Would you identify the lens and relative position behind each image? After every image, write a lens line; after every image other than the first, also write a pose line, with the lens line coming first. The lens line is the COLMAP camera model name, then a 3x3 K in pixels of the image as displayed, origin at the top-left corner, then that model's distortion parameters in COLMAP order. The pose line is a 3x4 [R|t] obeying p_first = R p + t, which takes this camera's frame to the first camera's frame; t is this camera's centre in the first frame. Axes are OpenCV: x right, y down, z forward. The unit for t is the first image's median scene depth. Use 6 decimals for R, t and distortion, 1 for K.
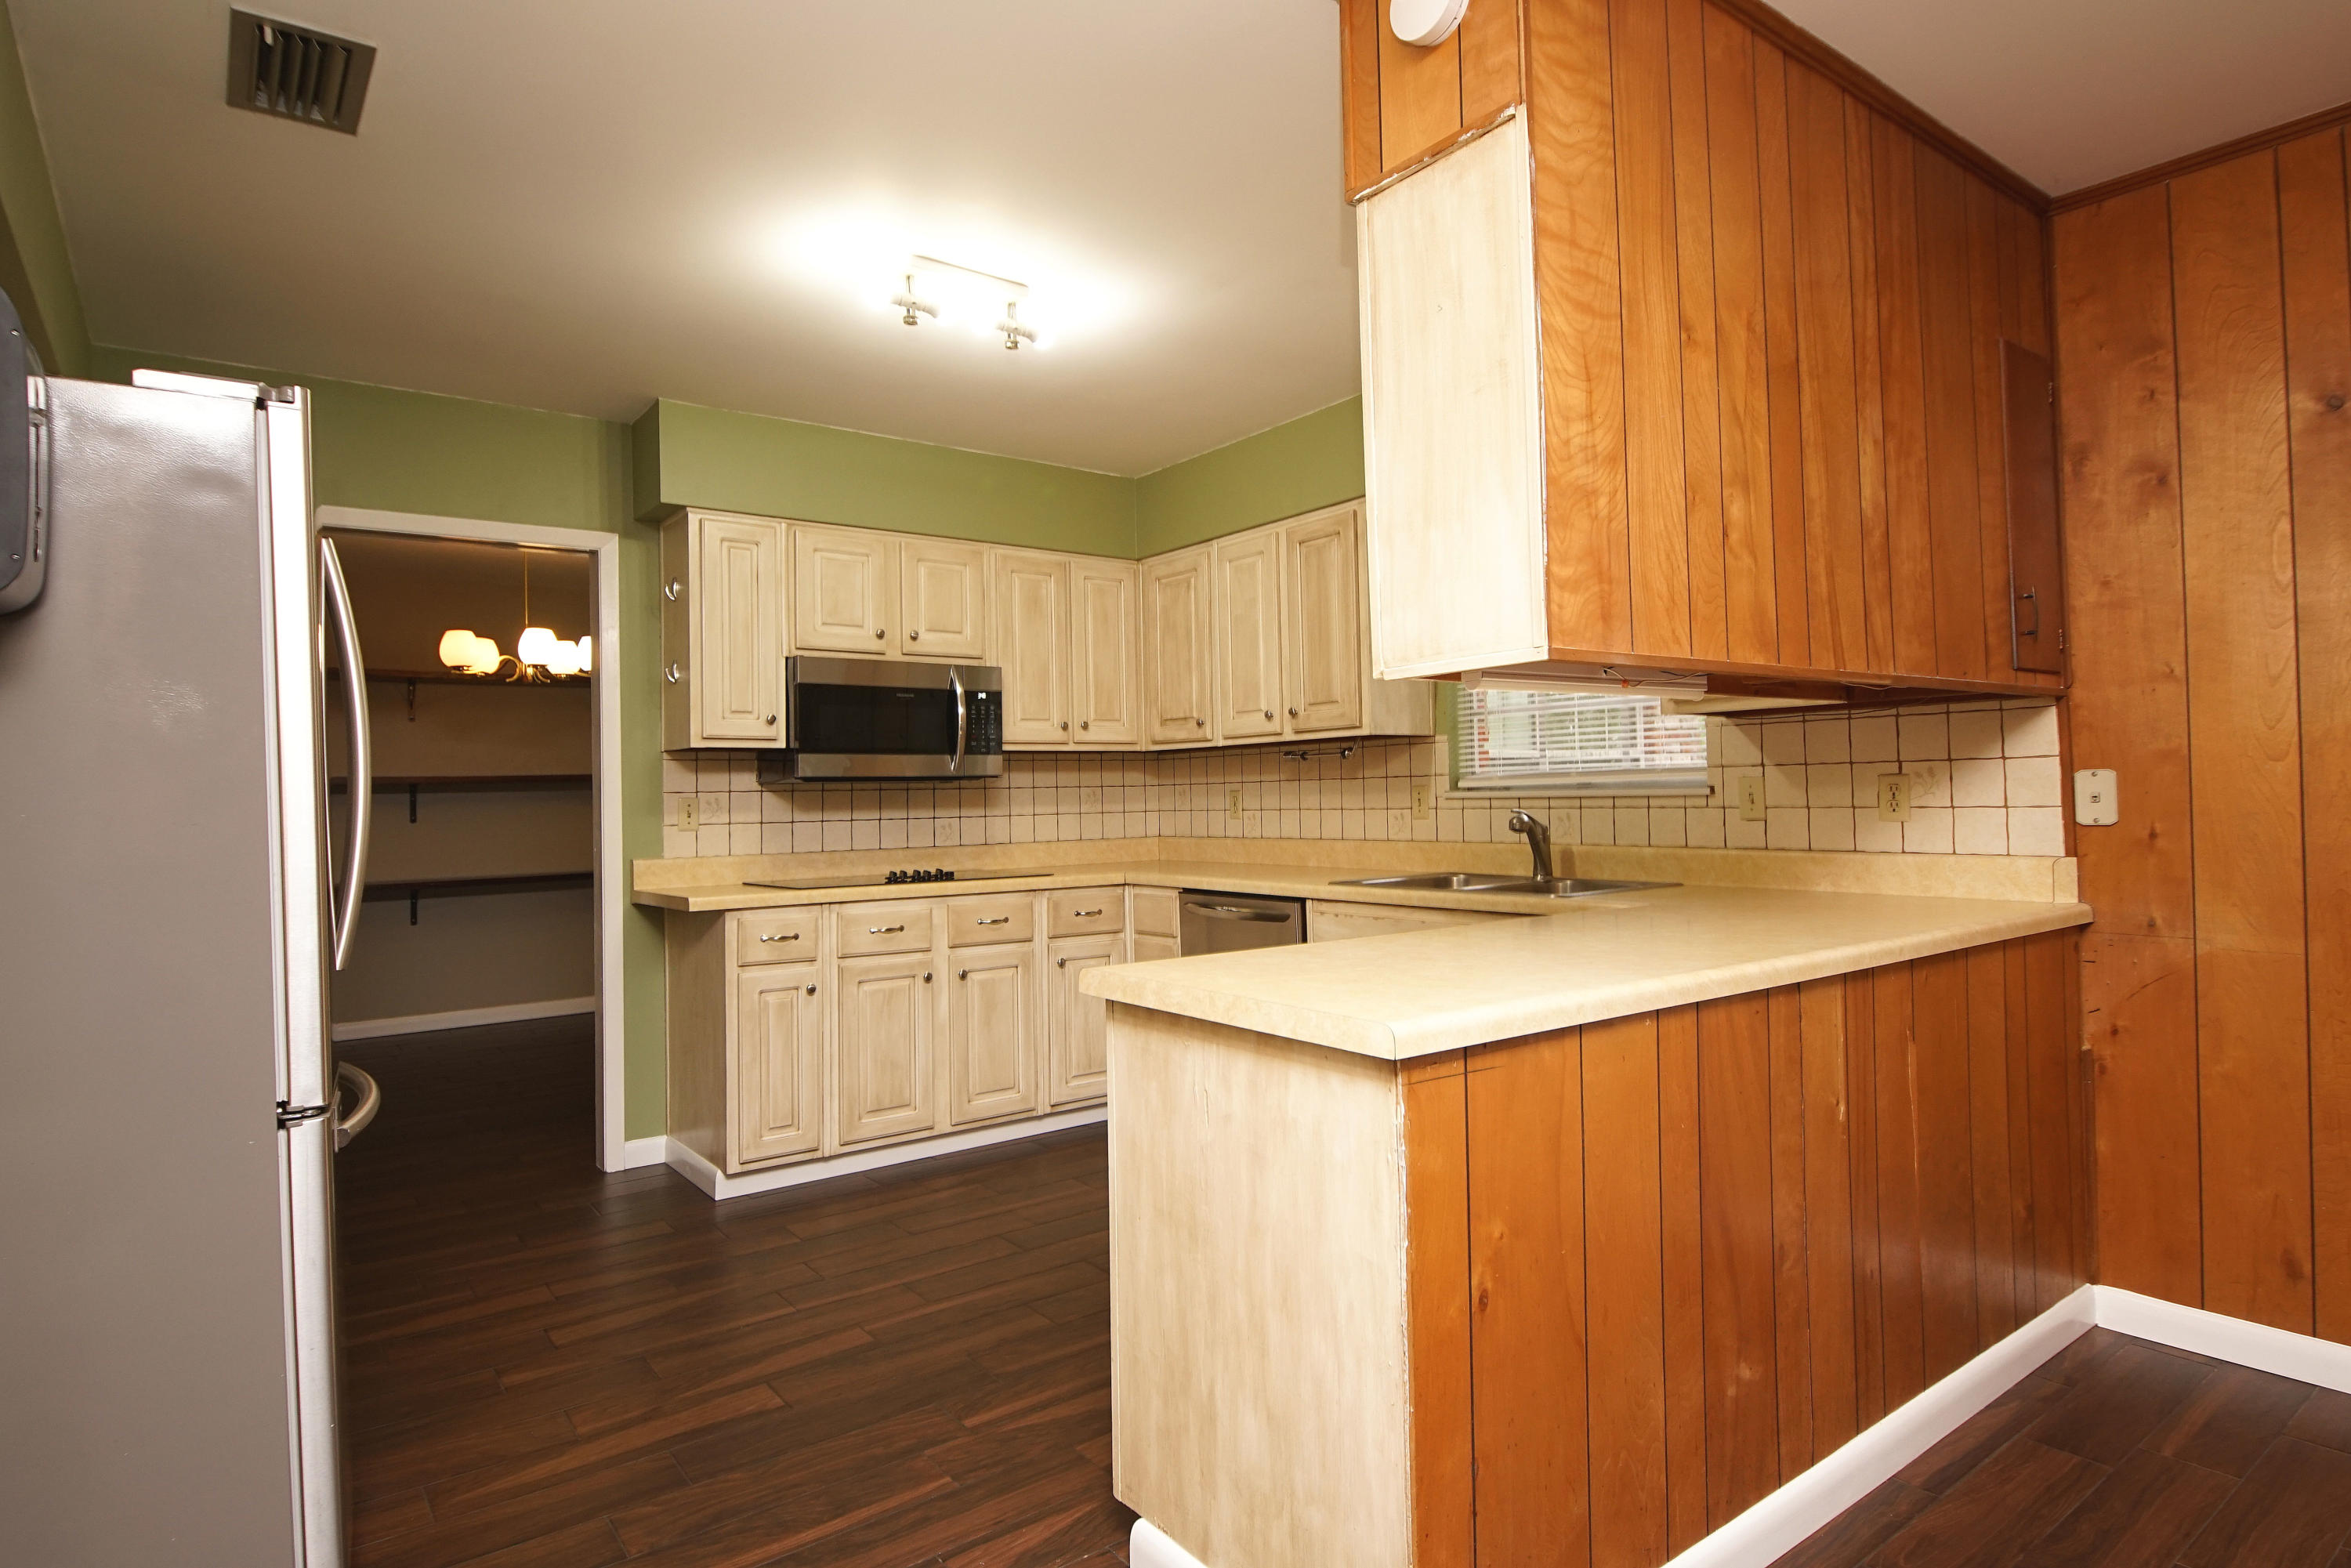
lens RADIAL K [[1260.4, 0, 1152.3], [0, 1260.4, 768.0], [0, 0, 1]] dist [0.041949, -0.039245]
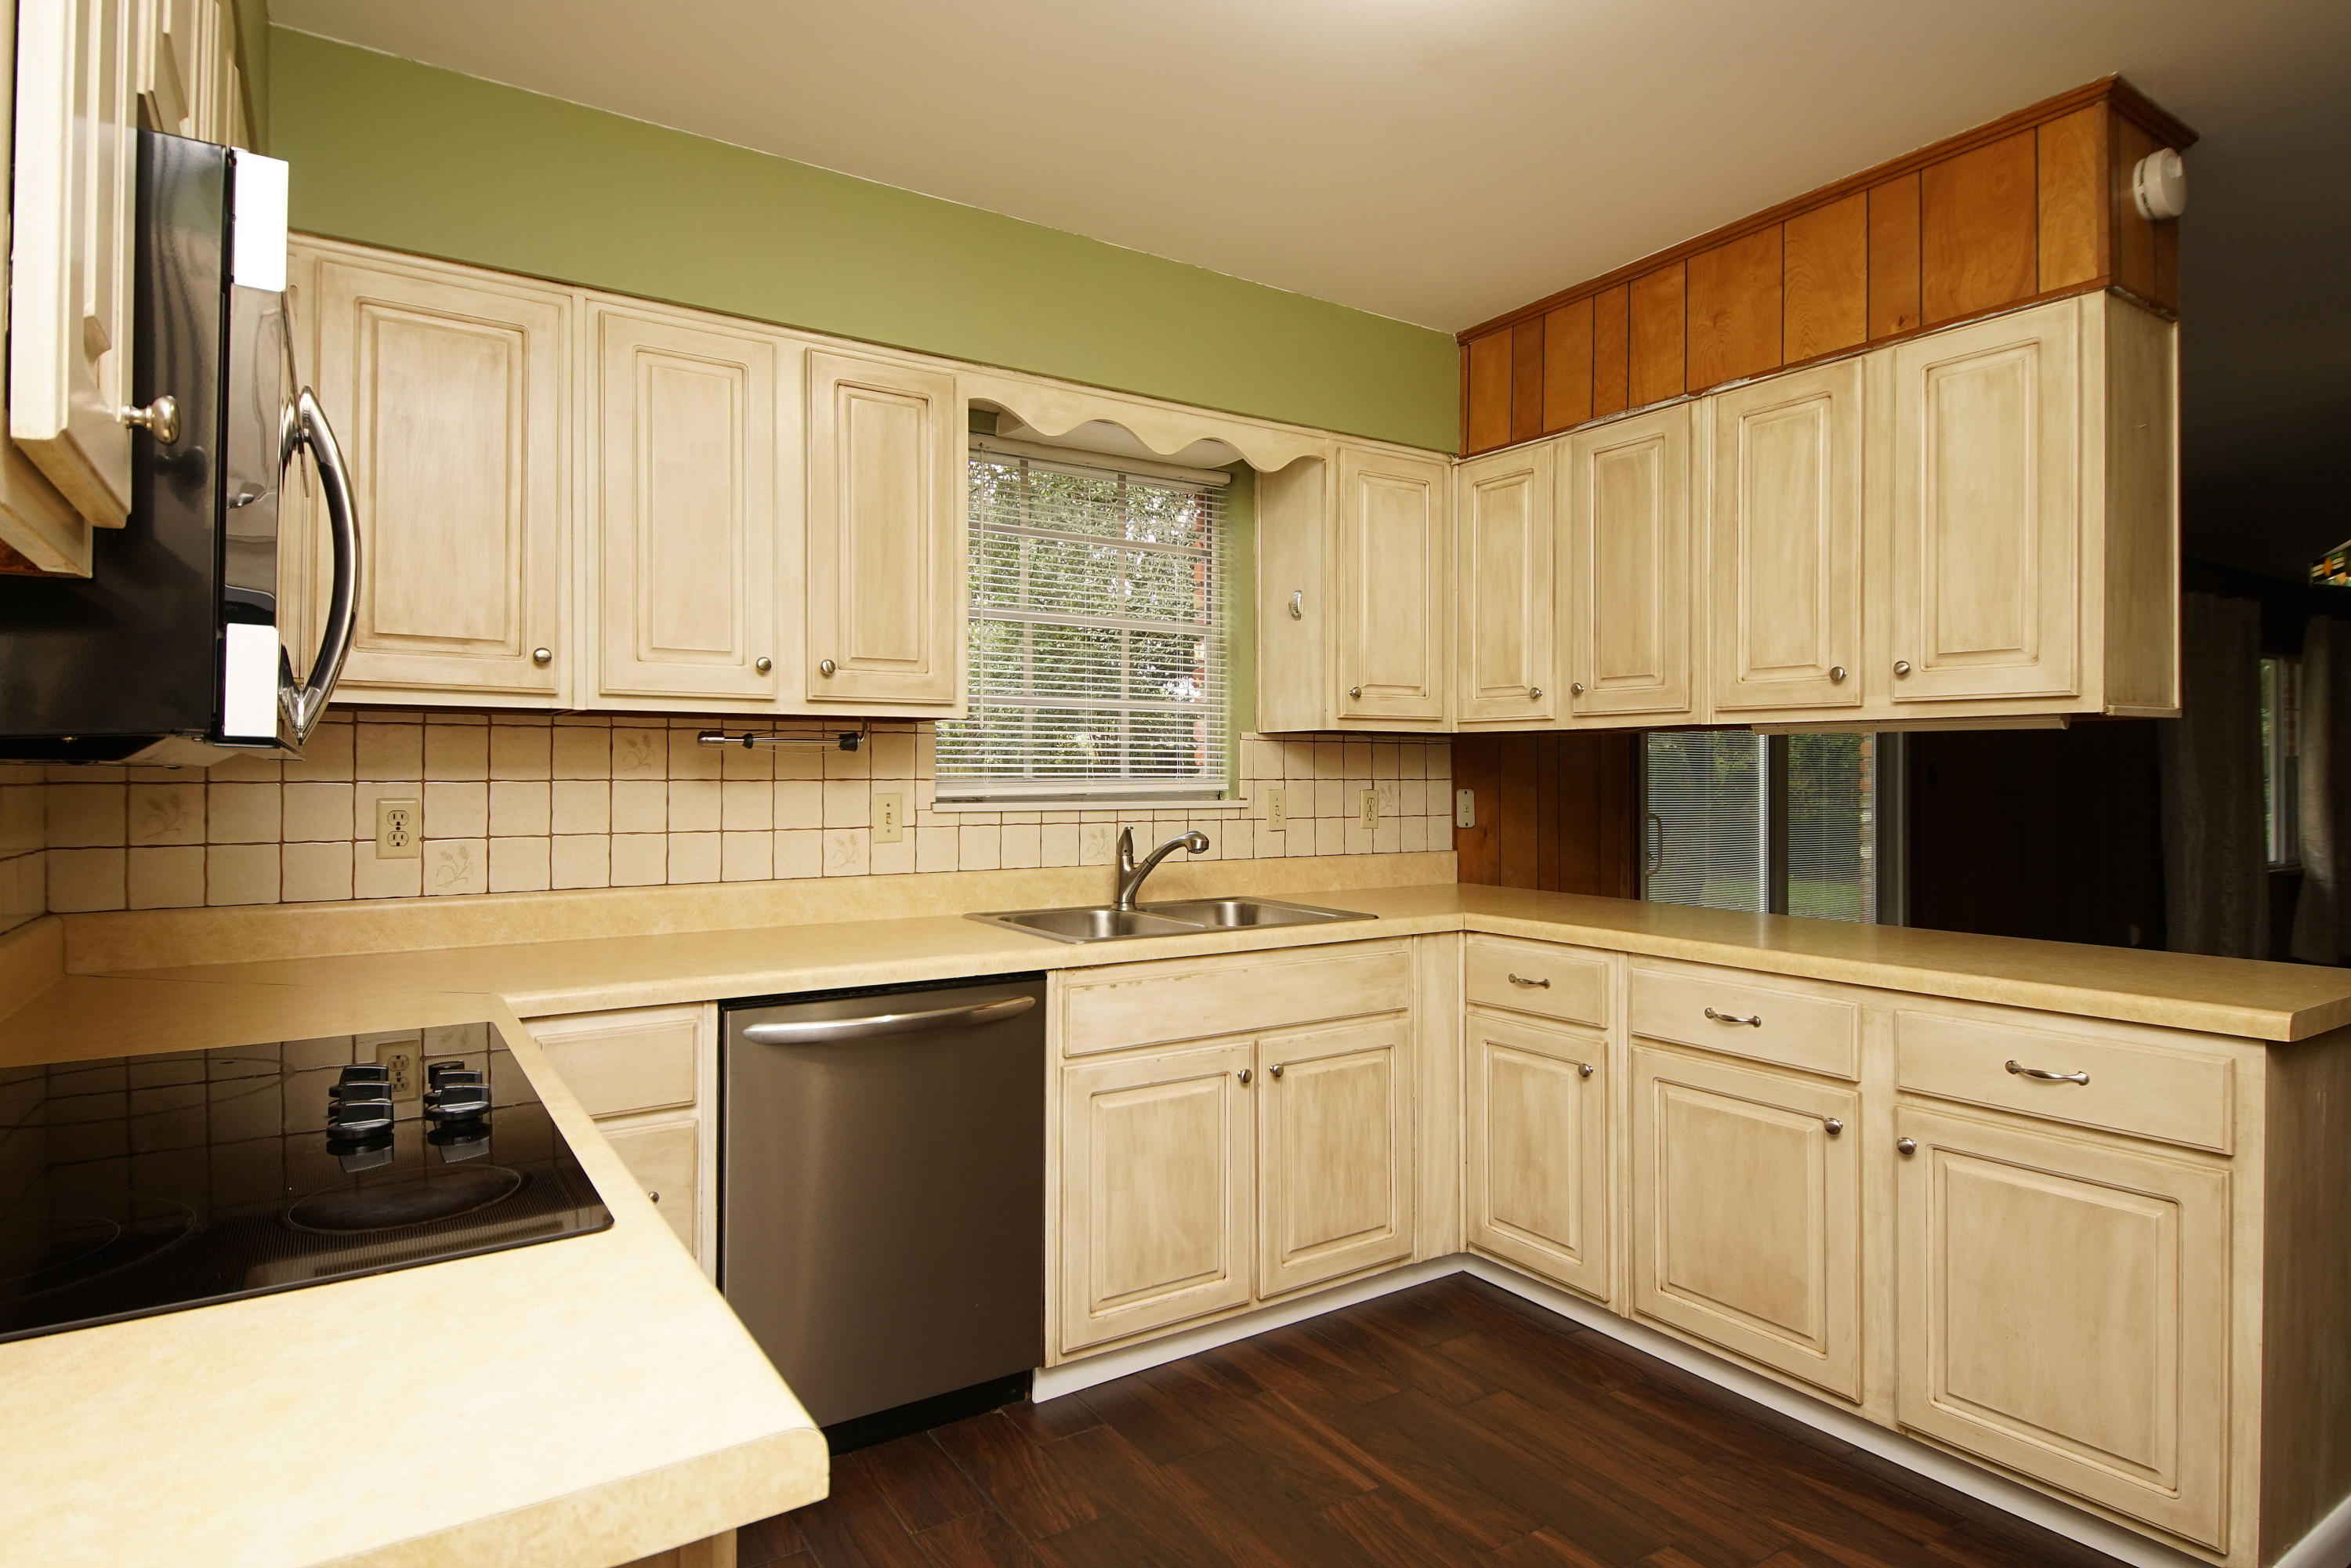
lens RADIAL K [[1260.4, 0, 1152.3], [0, 1260.4, 768.0], [0, 0, 1]] dist [0.041949, -0.039245]
pose [[0.063008, 0.026596, 0.997659, -0.472143], [-0.023458, 0.999408, -0.025161, 0.013846], [-0.997737, -0.021817, 0.063594, 0.825768]]
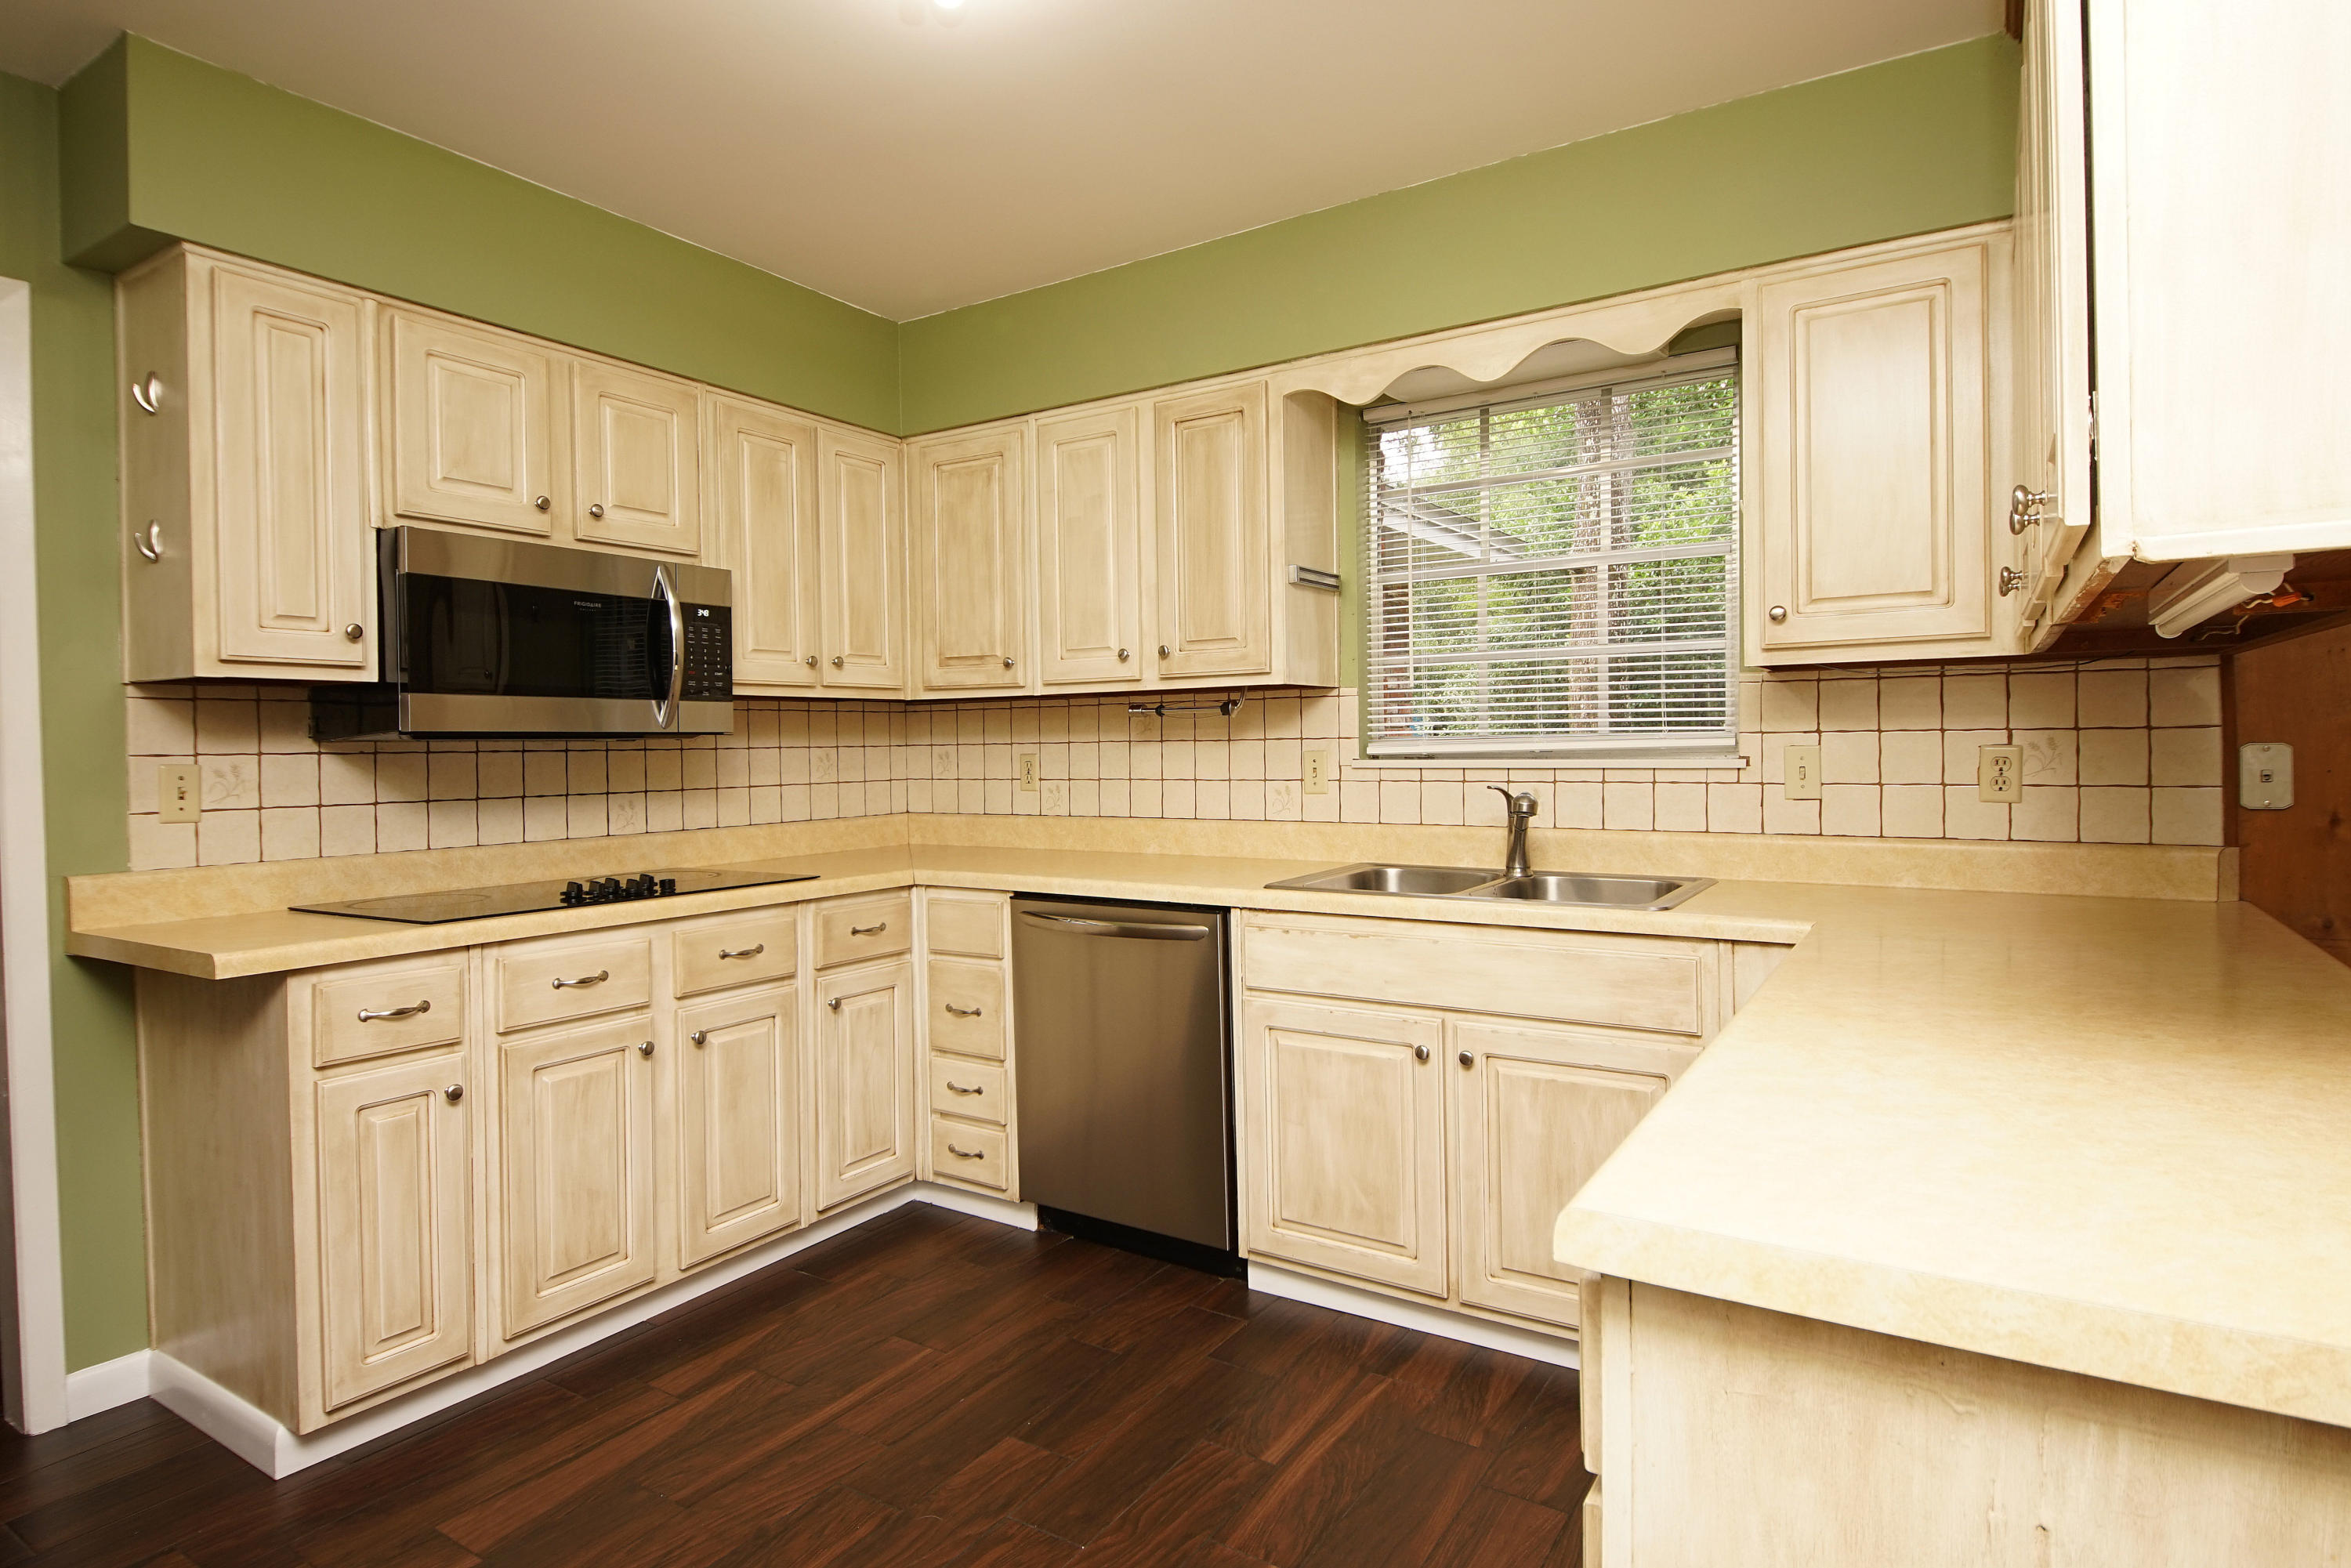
lens RADIAL K [[1260.4, 0, 1152.3], [0, 1260.4, 768.0], [0, 0, 1]] dist [0.041949, -0.039245]
pose [[0.935734, 0.000606, 0.352707, -0.160266], [-0.013274, 0.999351, 0.033498, -0.000504], [-0.352457, -0.036027, 0.935134, 0.309720]]
